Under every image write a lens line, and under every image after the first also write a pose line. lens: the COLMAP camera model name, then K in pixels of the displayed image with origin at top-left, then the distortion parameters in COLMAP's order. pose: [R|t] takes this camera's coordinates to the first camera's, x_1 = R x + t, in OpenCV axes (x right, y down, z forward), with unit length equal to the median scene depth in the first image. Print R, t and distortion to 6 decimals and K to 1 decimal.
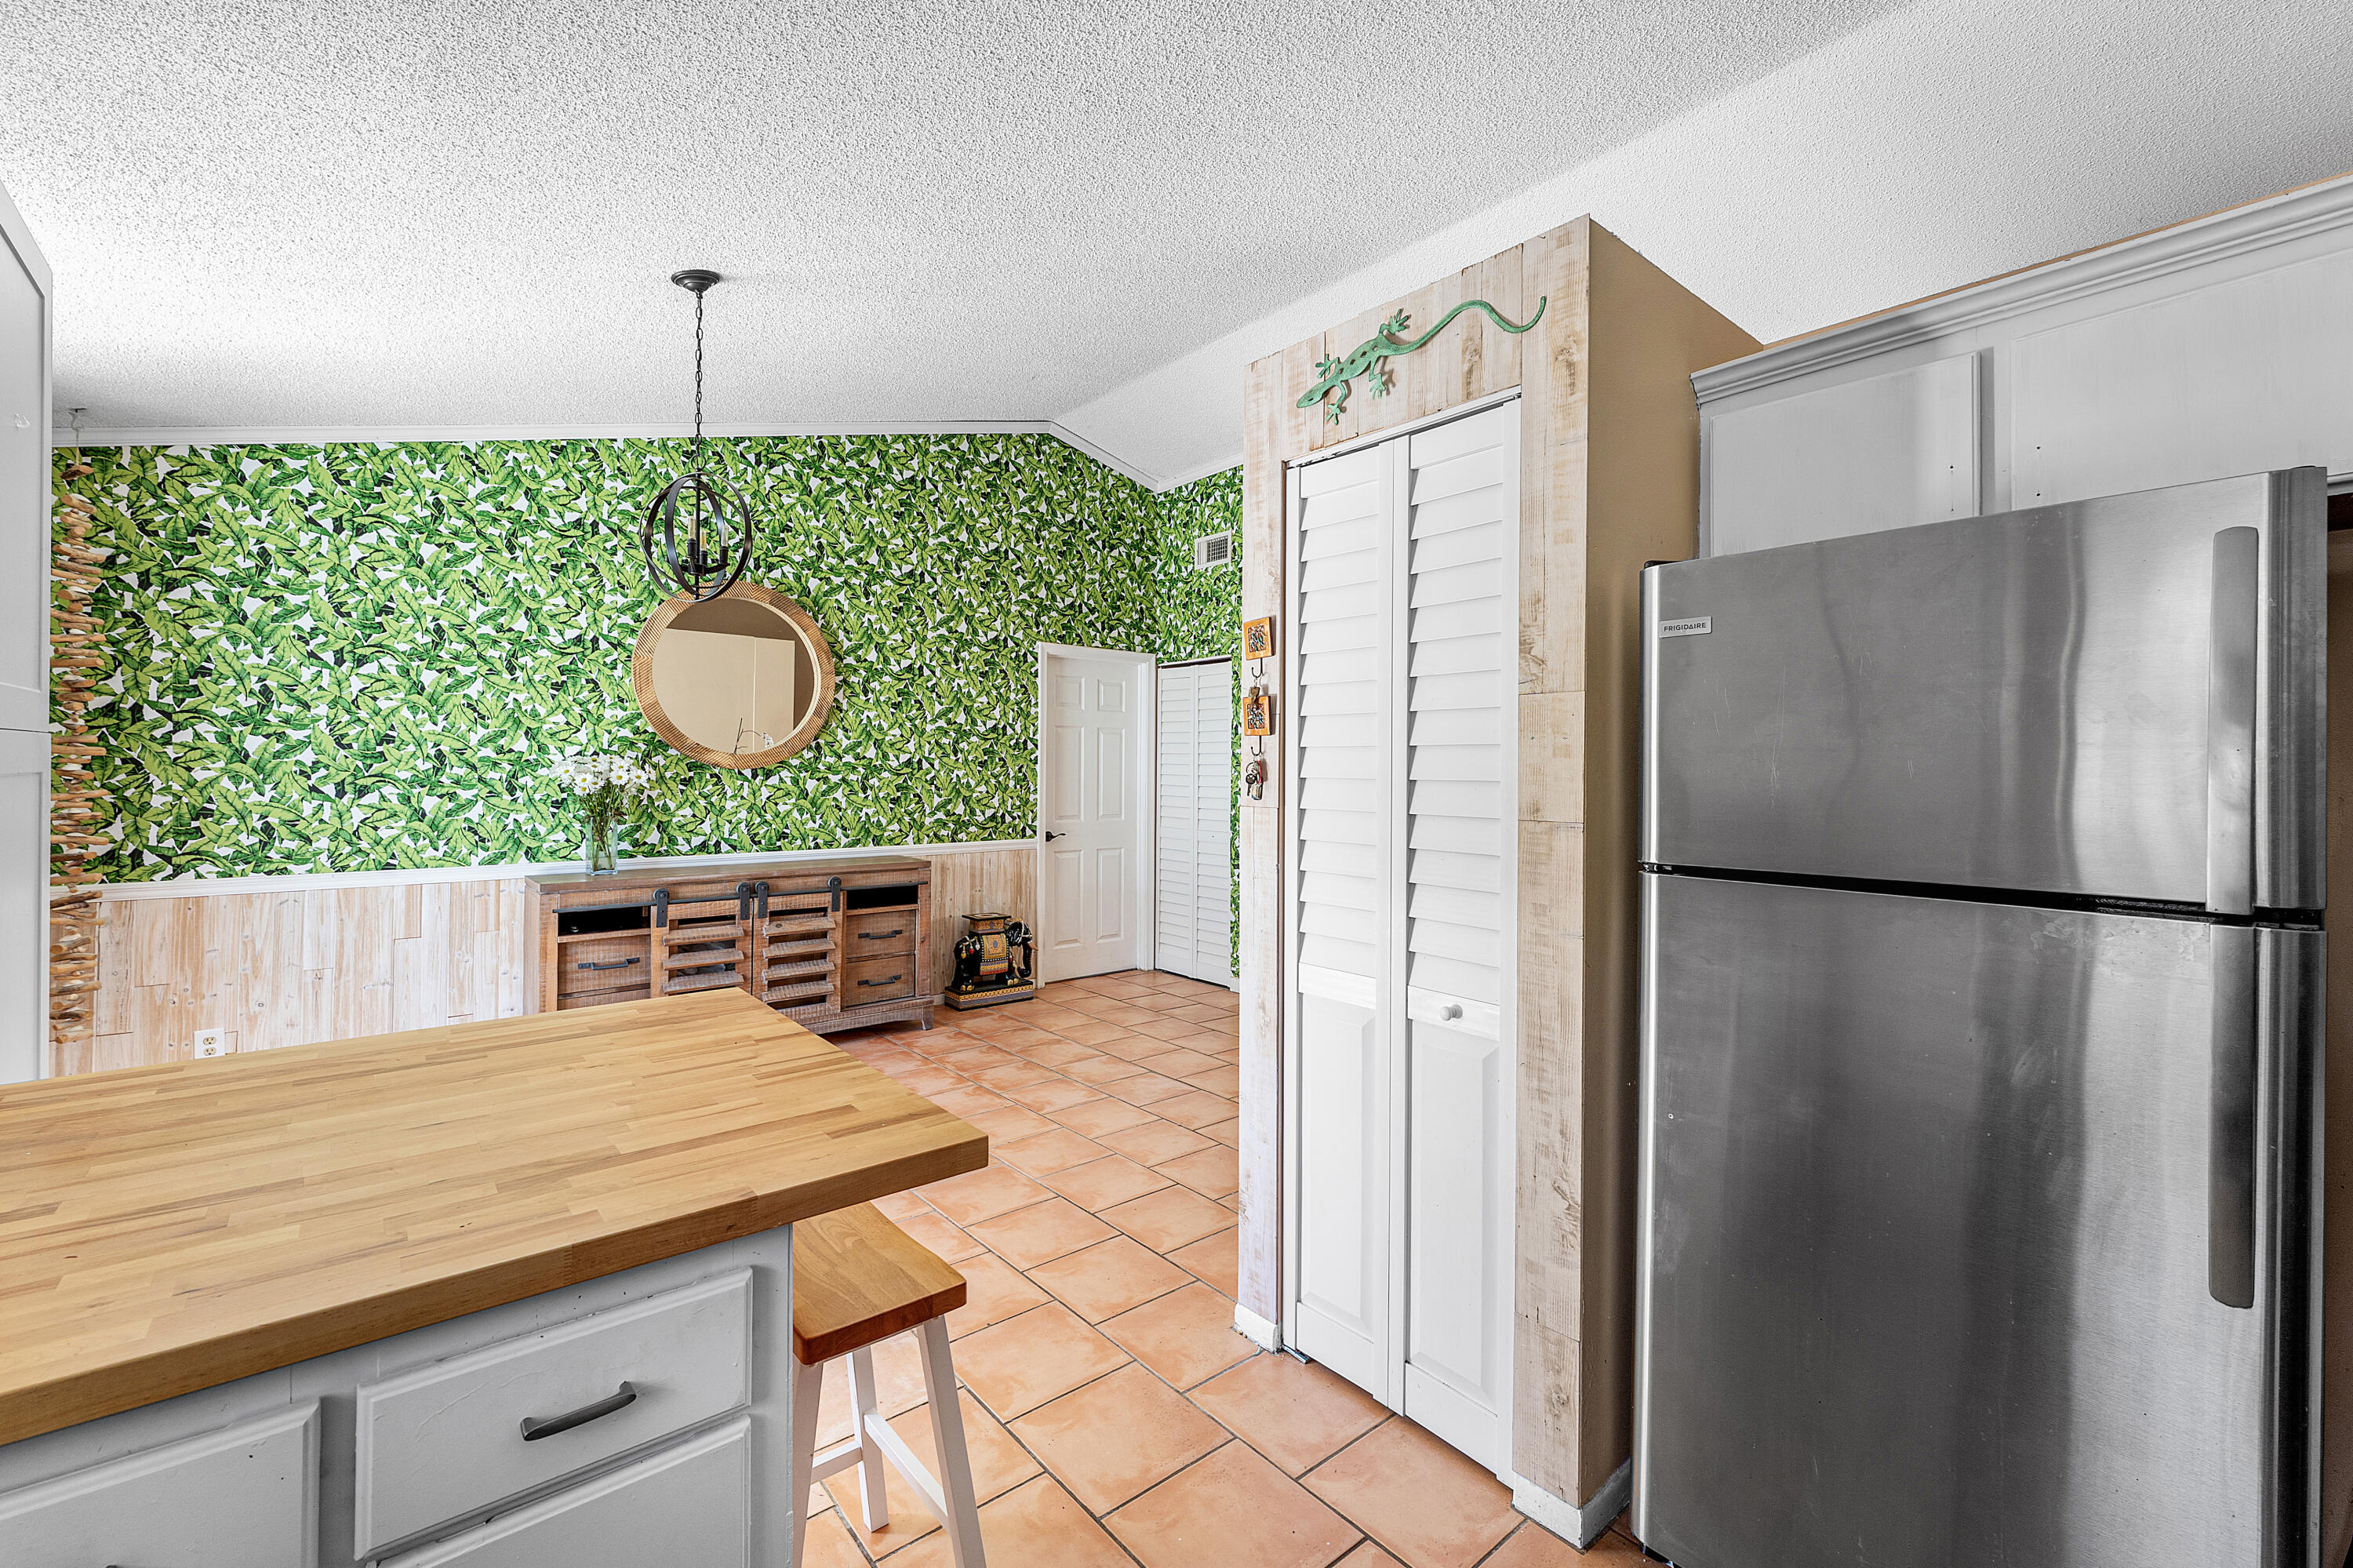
lens RADIAL K [[982.9, 0, 1220.2], [0, 982.9, 770.7], [0, 0, 1]] dist [-0.001385, -0.000149]
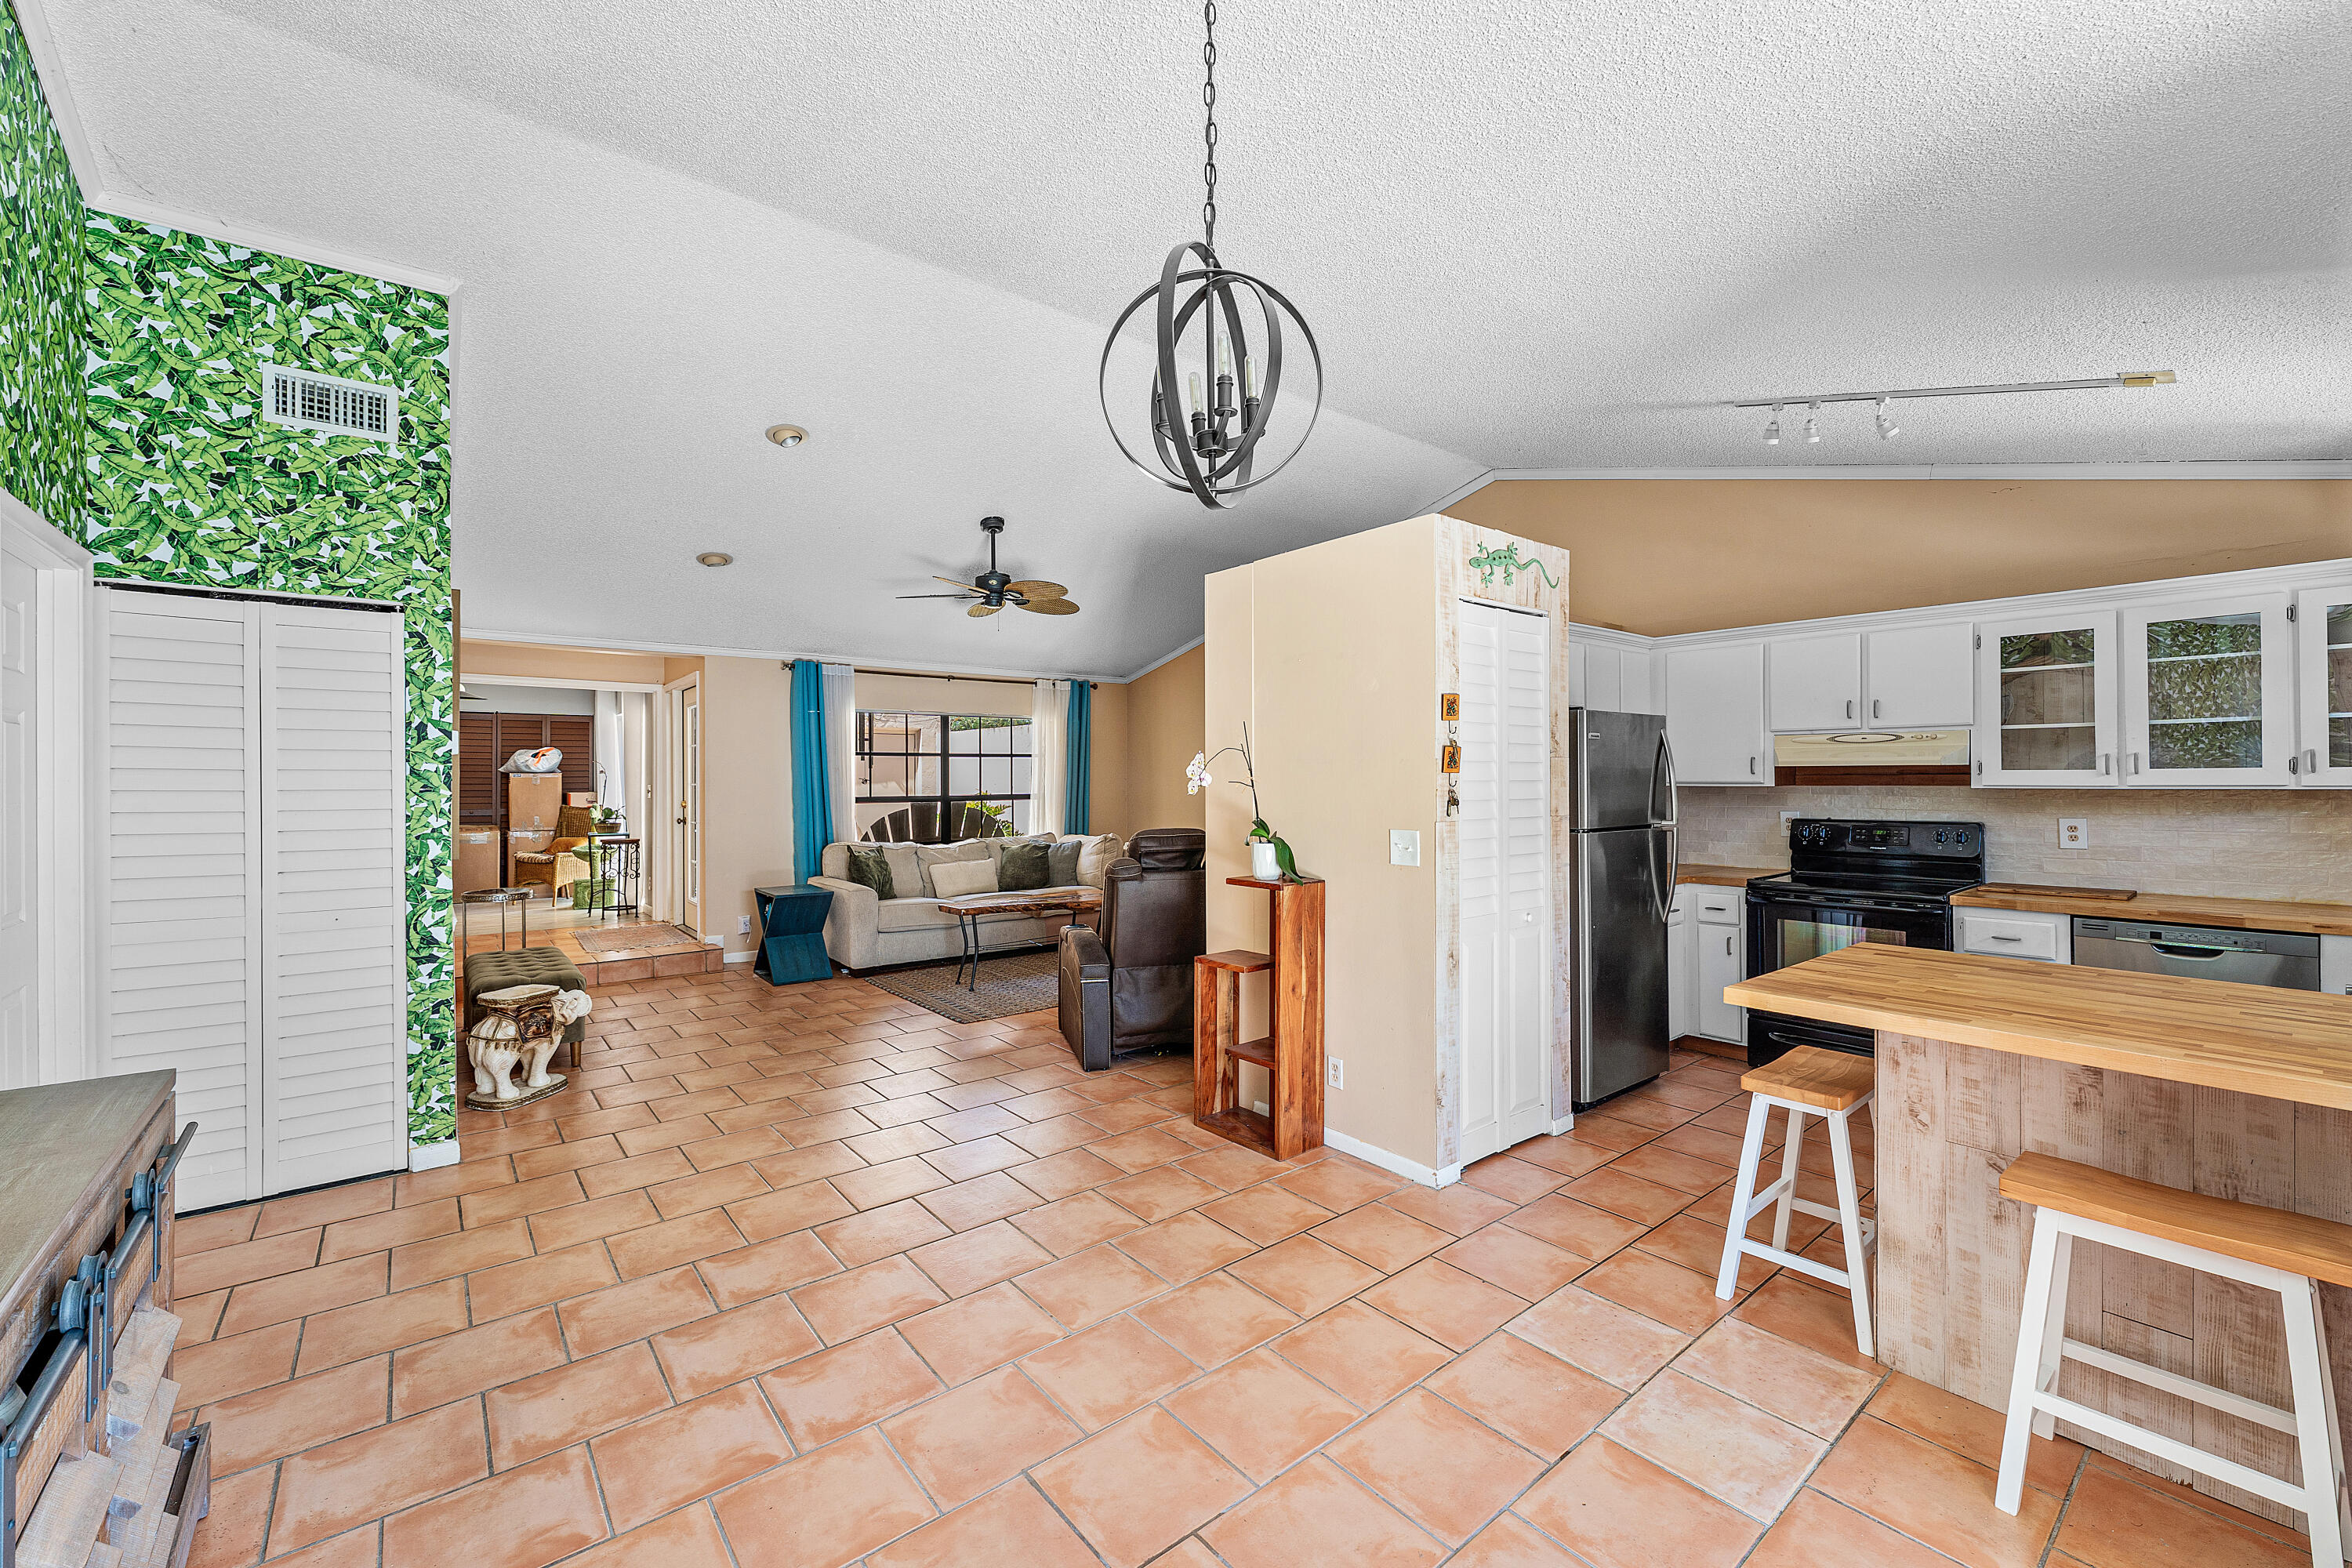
lens RADIAL K [[939.6, 0, 1177.8], [0, 939.6, 785.5], [0, 0, 1]] dist [0.000215, -0.000946]
pose [[0.048607, -0.015213, 0.998702, -0.615682], [0.004603, 0.999877, 0.015007, -0.017755], [-0.998807, 0.003867, 0.048671, 0.594762]]
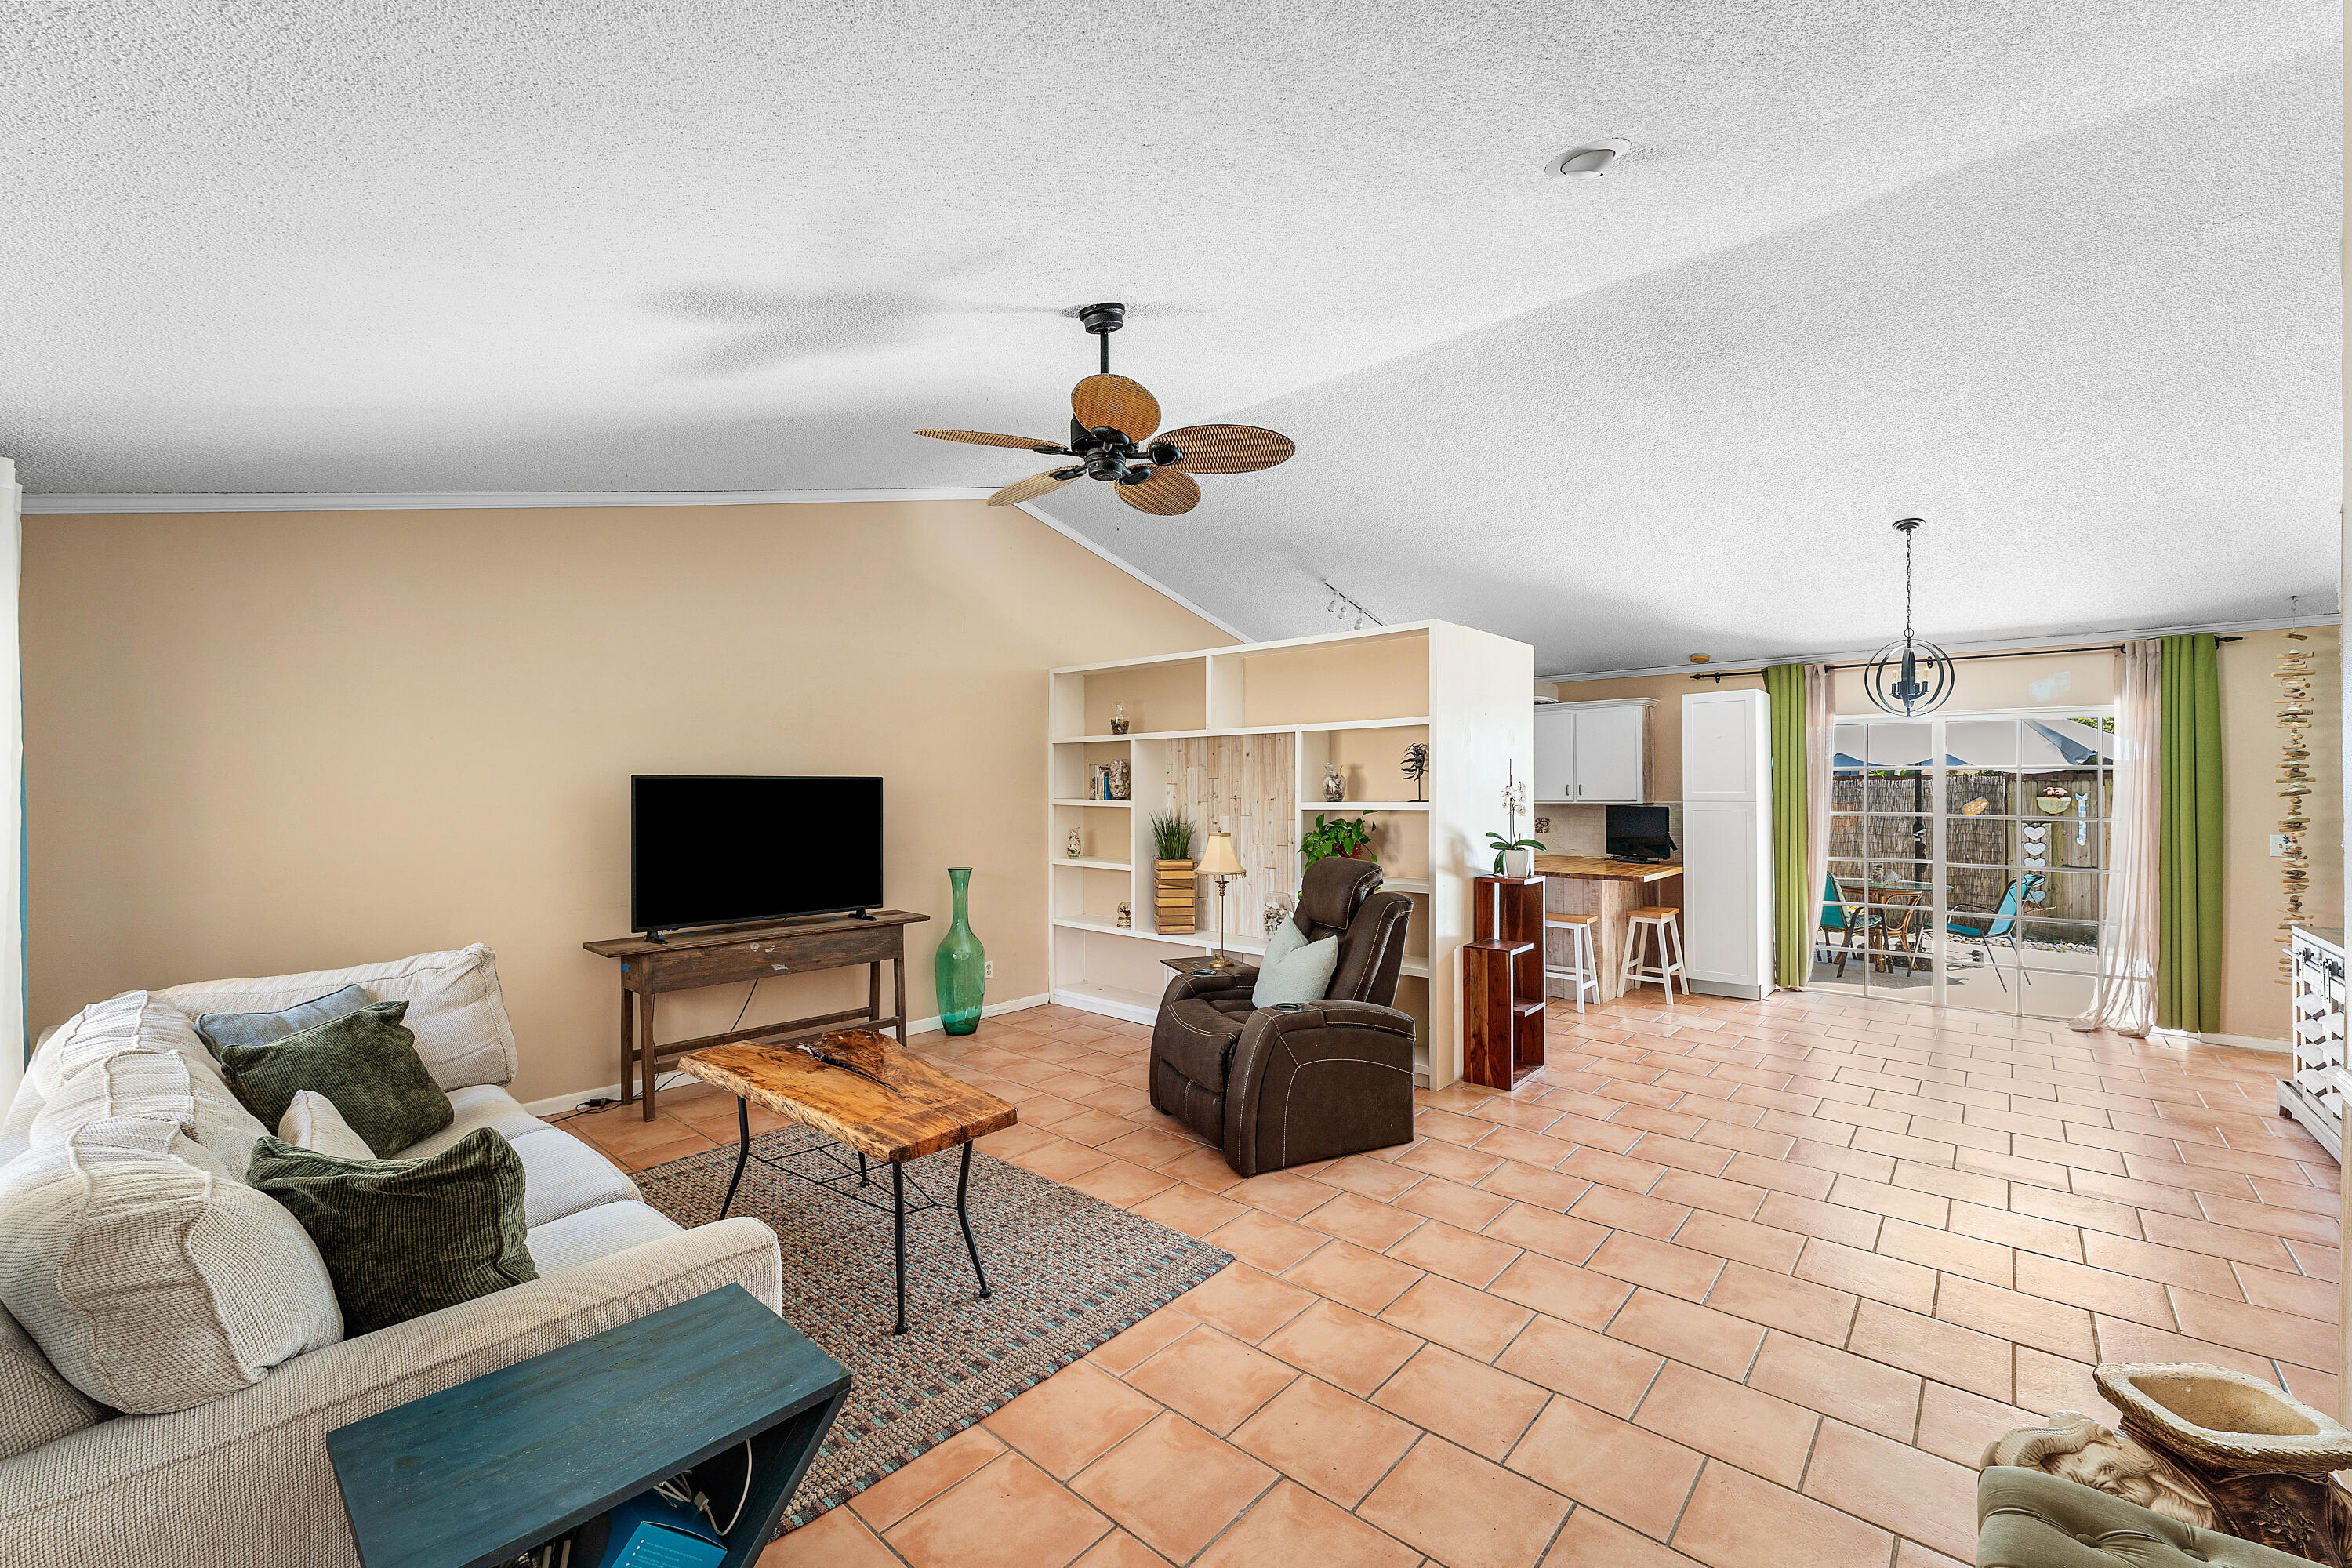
lens RADIAL K [[939.6, 0, 1177.8], [0, 939.6, 785.5], [0, 0, 1]] dist [0.000215, -0.000946]
pose [[-0.992974, -0.007653, -0.118087, 0.536317], [-0.007217, 0.999965, -0.004119, -0.023162], [0.118114, -0.003238, -0.992995, 1.463514]]
